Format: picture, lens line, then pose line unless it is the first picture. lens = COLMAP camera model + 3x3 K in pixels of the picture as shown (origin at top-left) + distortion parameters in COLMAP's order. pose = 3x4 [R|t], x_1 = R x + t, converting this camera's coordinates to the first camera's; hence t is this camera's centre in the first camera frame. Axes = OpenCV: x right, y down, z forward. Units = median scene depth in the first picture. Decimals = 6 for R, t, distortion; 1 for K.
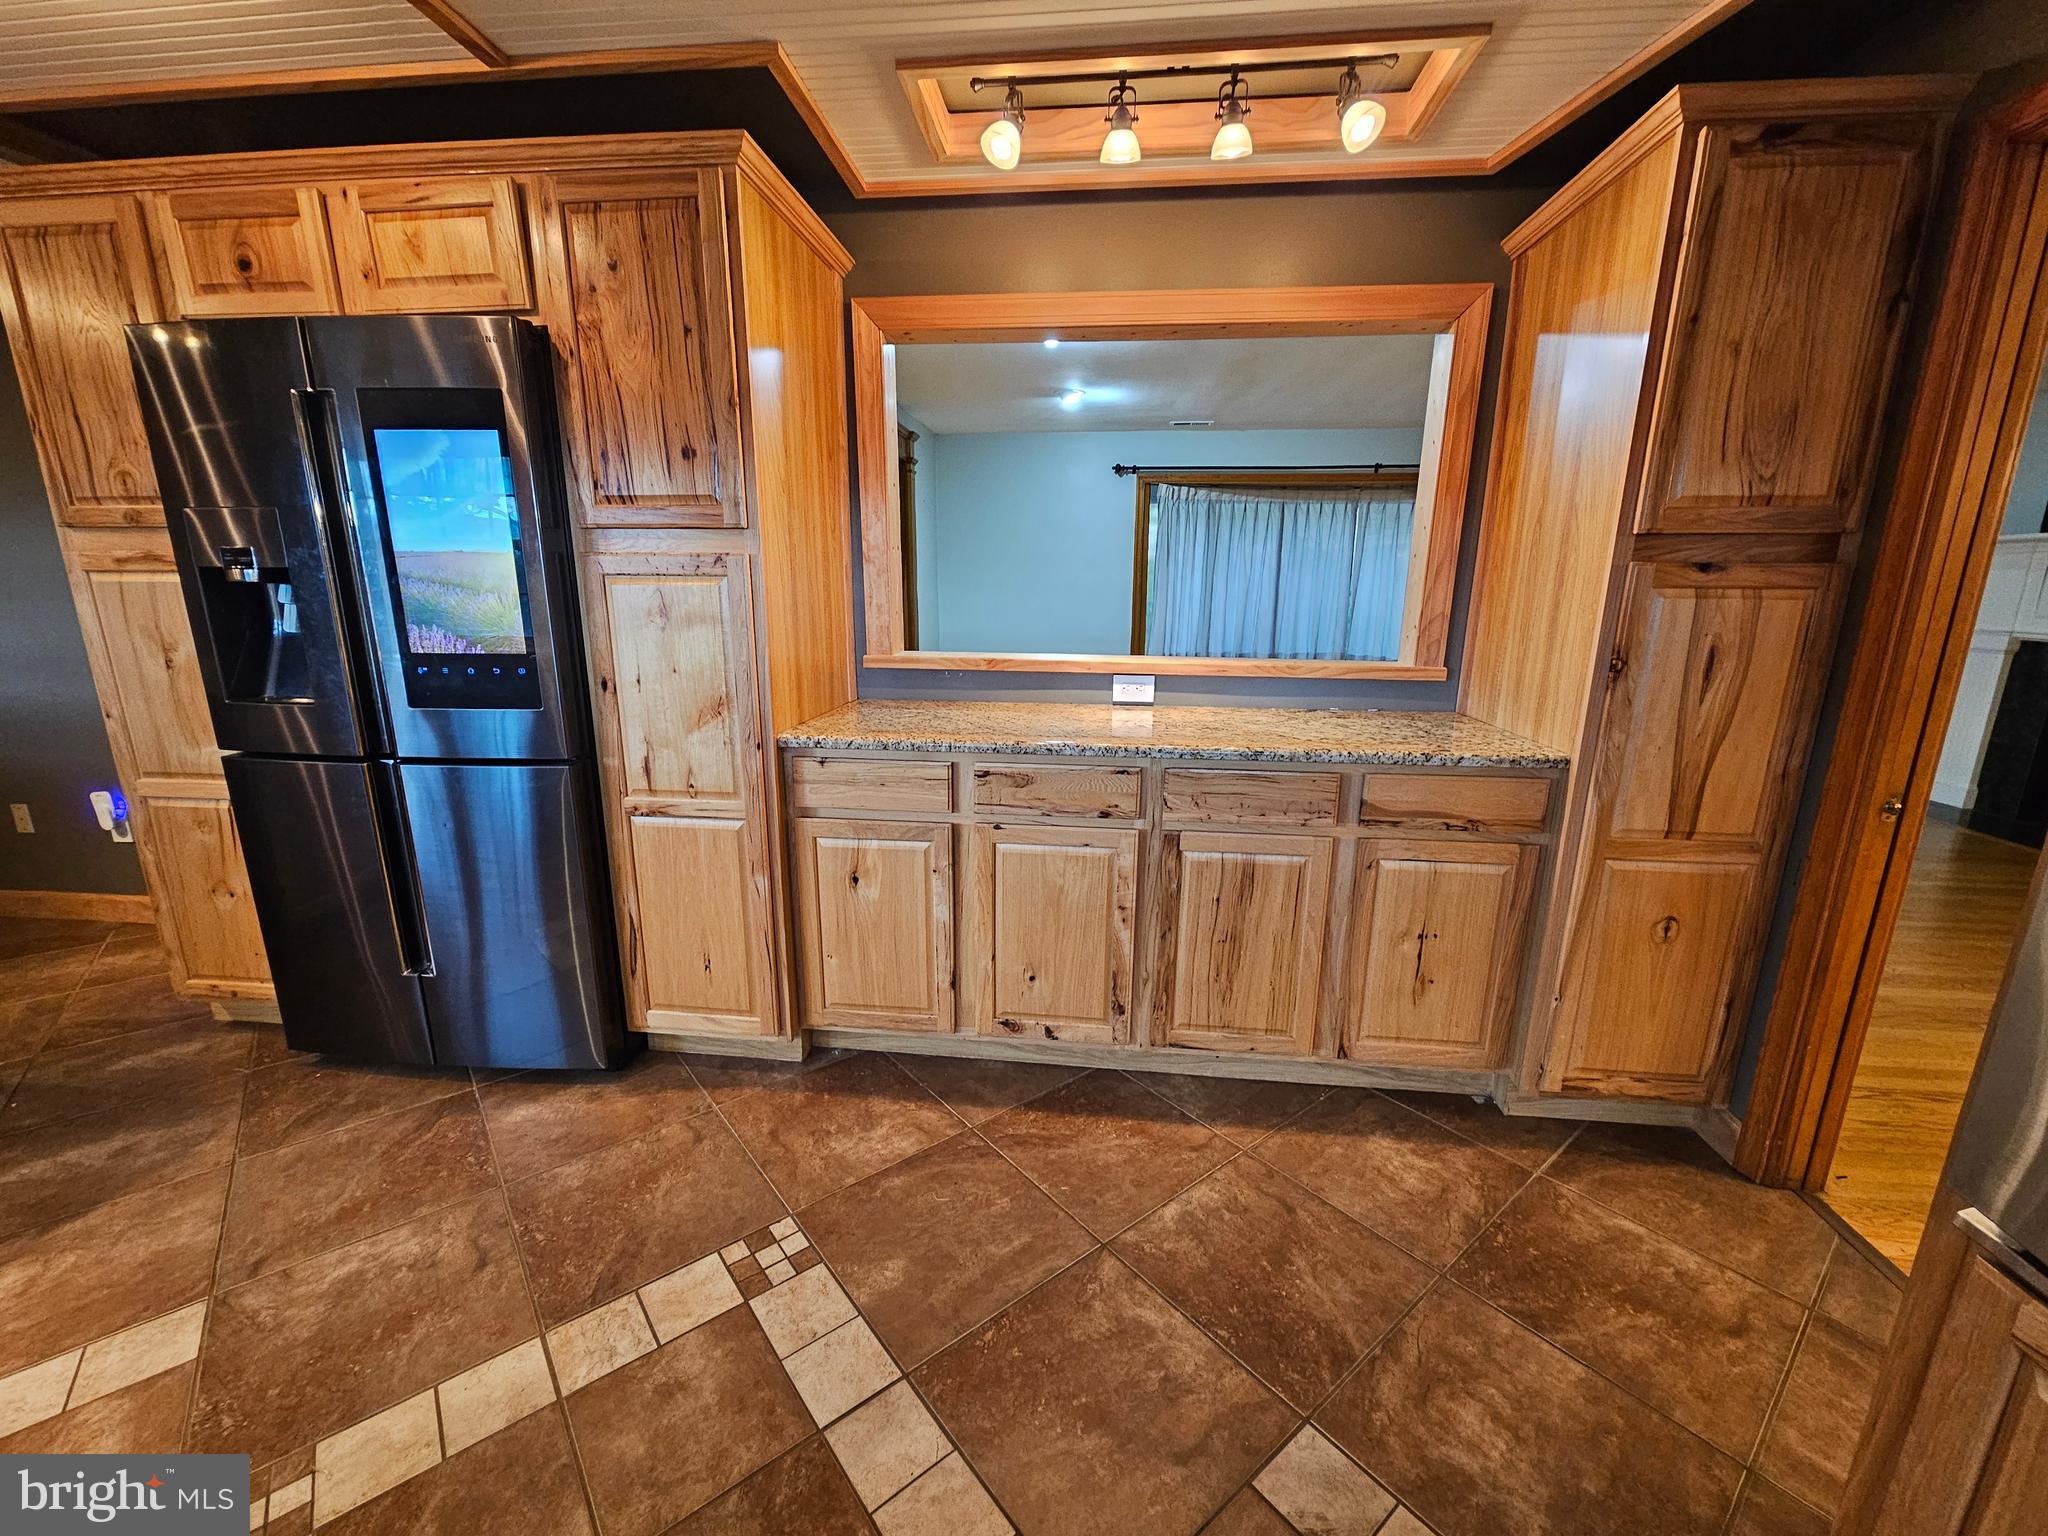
lens RADIAL K [[834.9, 0, 1016.9], [0, 834.9, 778.4], [0, 0, 1]] dist [-0.001138, -0.001263]
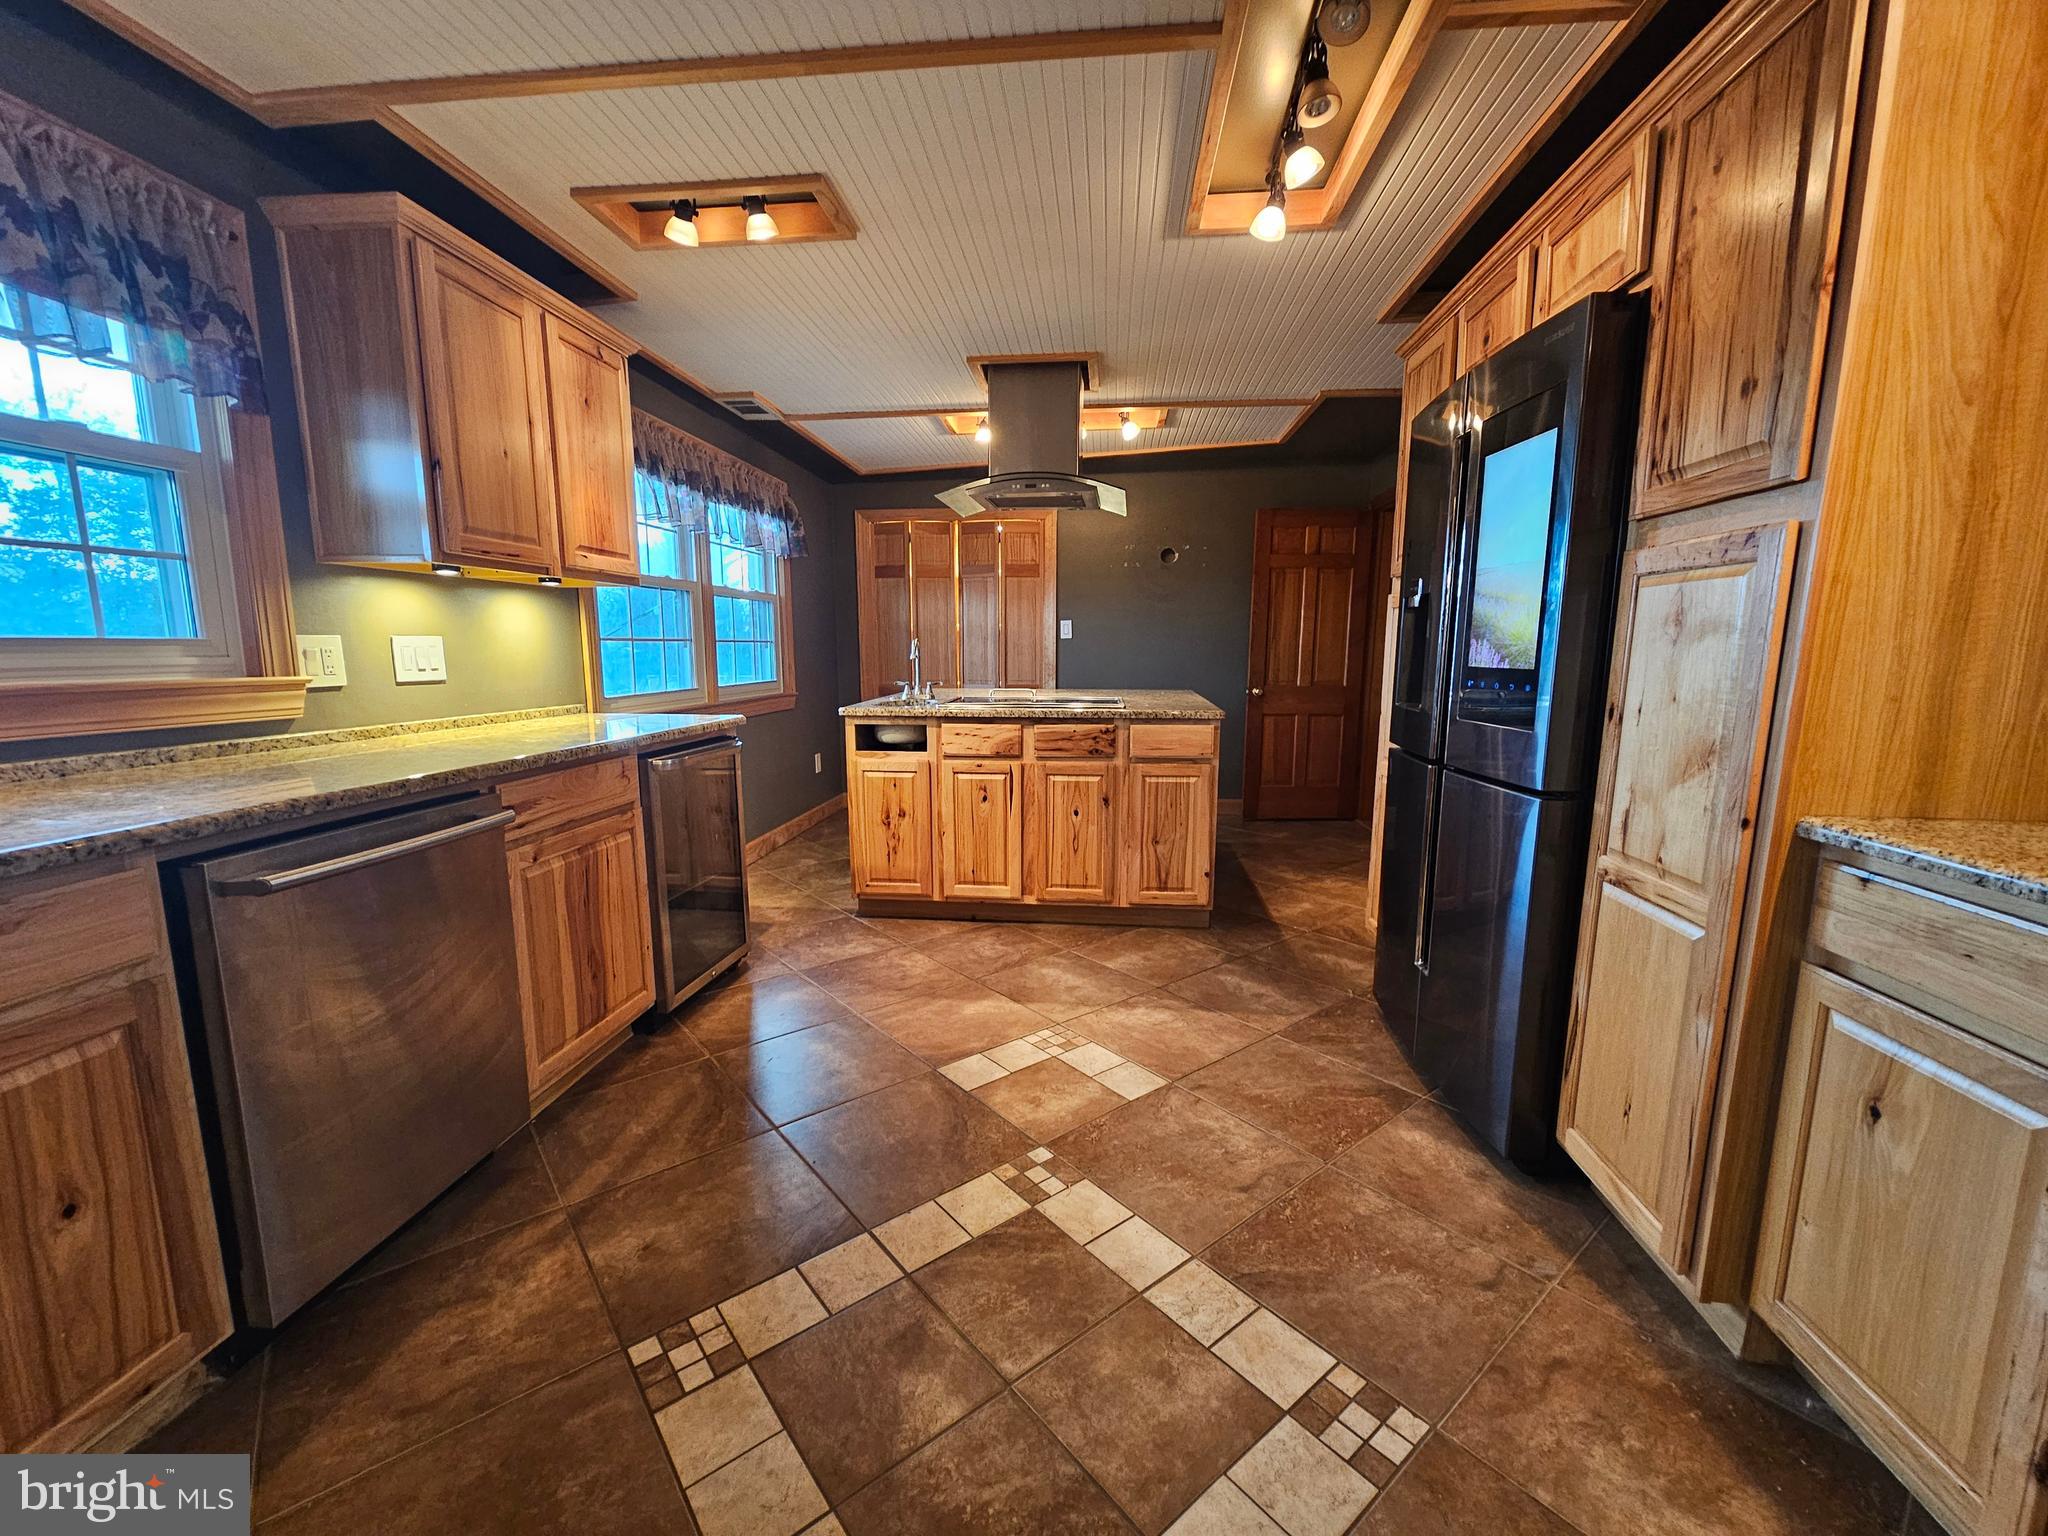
lens RADIAL K [[834.9, 0, 1021.8], [0, 834.9, 777.9], [0, 0, 1]] dist [-0.001138, -0.001263]
pose [[0.007814, 0.150187, -0.988627, 0.326600], [-0.236509, 0.960884, 0.144103, -0.034795], [0.971598, 0.232693, 0.043029, 0.449419]]
